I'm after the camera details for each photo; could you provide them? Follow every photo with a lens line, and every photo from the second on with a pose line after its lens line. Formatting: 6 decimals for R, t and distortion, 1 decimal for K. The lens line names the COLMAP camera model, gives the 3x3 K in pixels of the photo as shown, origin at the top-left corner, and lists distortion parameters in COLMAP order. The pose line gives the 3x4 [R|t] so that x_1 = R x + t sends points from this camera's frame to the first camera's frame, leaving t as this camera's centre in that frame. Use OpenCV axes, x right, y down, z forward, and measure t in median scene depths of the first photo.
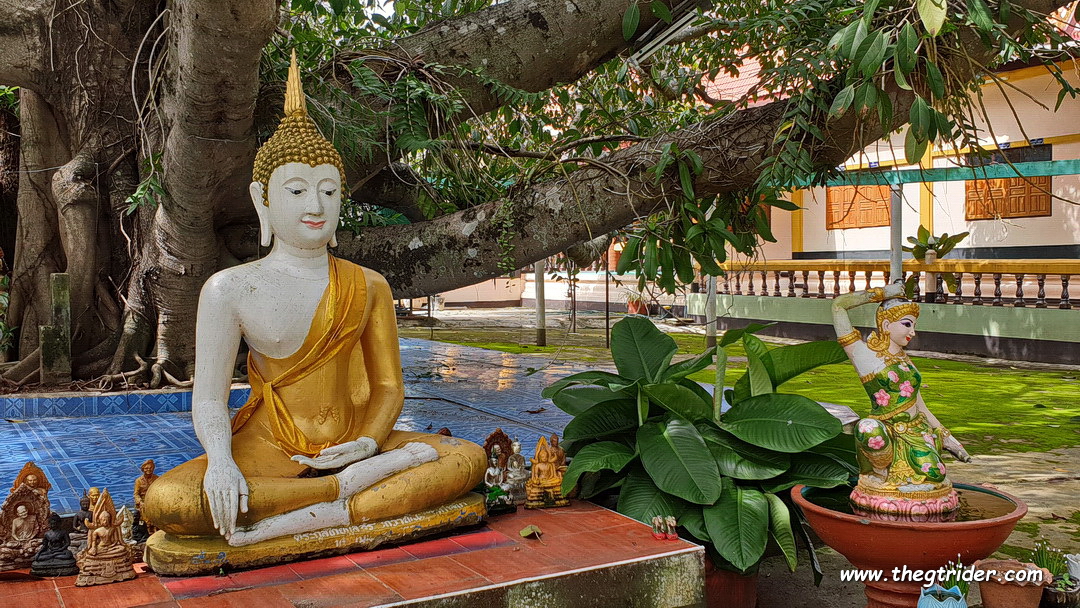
lens RADIAL K [[1078.0, 0, 538.0], [0, 1078.0, 324.0], [0, 0, 1]] dist [0.167215, -0.387566]
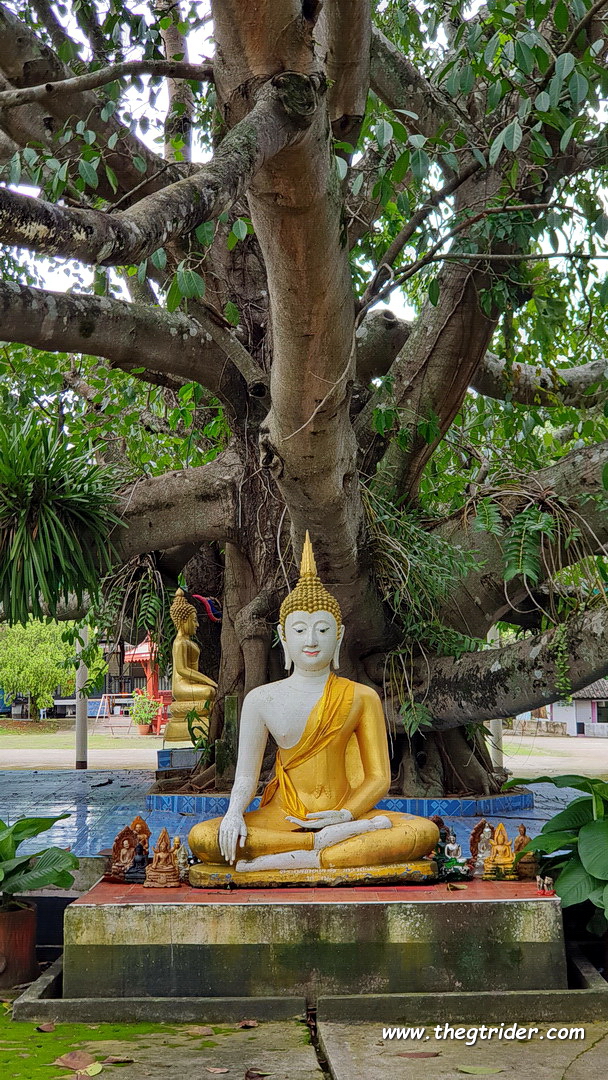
lens RADIAL K [[1654.6, 0, 263.1], [0, 1654.6, 542.8], [0, 0, 1]] dist [0.021702, -0.120362]
pose [[0.858491, -0.052715, -0.510111, 0.800679], [-0.025853, 0.988989, -0.145710, 0.076529], [0.512176, 0.138279, 0.847676, -0.825589]]
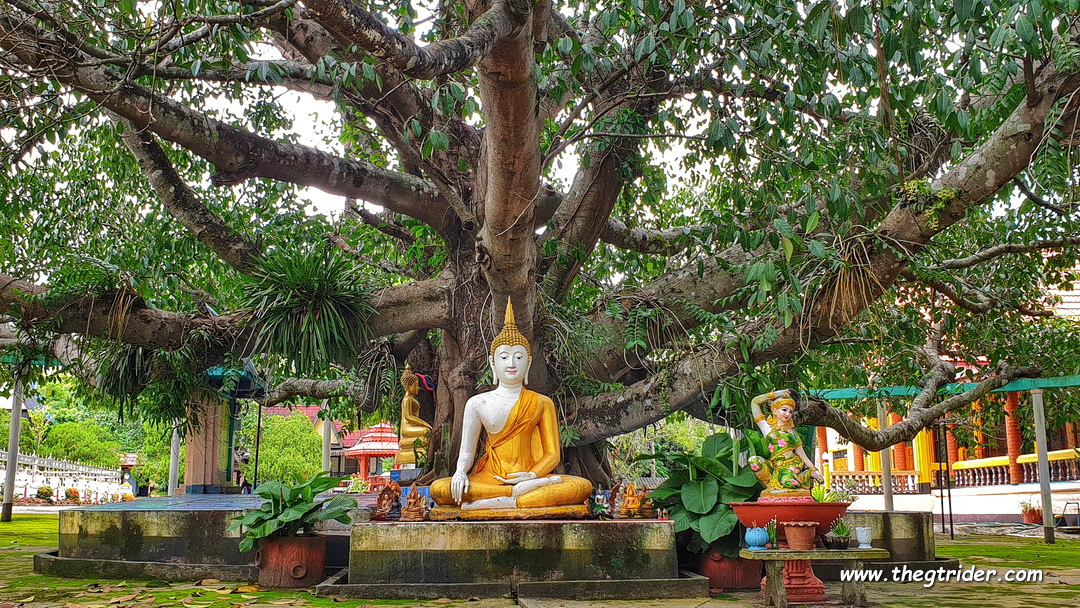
lens RADIAL K [[1078.0, 0, 538.0], [0, 1078.0, 324.0], [0, 0, 1]] dist [0.167215, -0.387566]
pose [[0.904981, -0.063778, -0.420644, 0.726651], [-0.030303, 0.976527, -0.213253, 0.261809], [0.424371, 0.205737, 0.881806, -0.869583]]
